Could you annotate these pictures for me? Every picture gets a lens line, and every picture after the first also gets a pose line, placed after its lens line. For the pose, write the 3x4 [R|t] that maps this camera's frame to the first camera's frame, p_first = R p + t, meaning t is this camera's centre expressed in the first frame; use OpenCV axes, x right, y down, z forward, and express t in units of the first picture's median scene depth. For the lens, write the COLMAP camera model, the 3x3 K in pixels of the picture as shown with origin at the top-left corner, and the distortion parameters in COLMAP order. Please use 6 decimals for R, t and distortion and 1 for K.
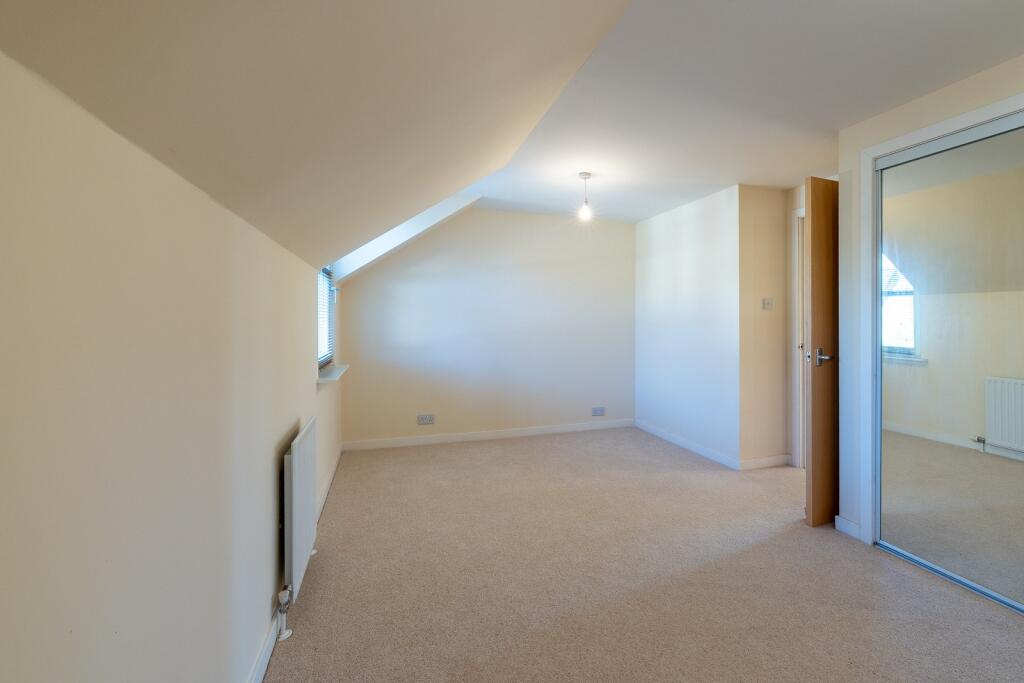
lens RADIAL K [[446.2, 0, 504.9], [0, 446.2, 333.0], [0, 0, 1]] dist [-0.000712, -0.000126]
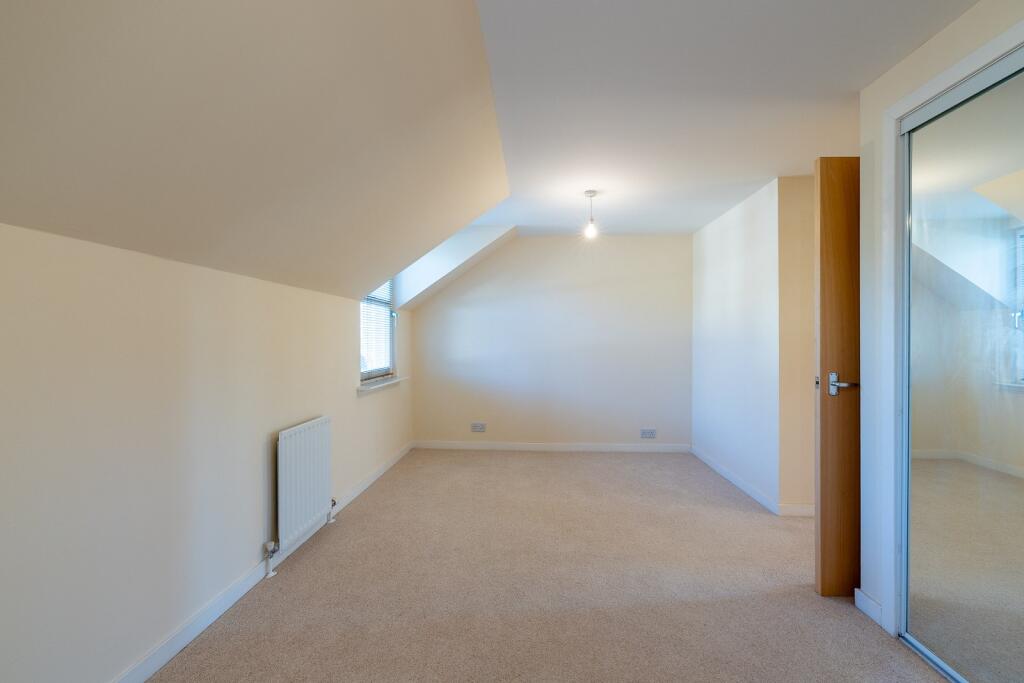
lens RADIAL K [[412.8, 0, 512.3], [0, 412.8, 353.6], [0, 0, 1]] dist [-0.000567, 0.000151]
pose [[0.919307, 0.007565, -0.393469, 0.390150], [-0.006516, 0.999971, 0.004001, 0.001347], [0.393487, -0.001114, 0.919329, 0.086243]]
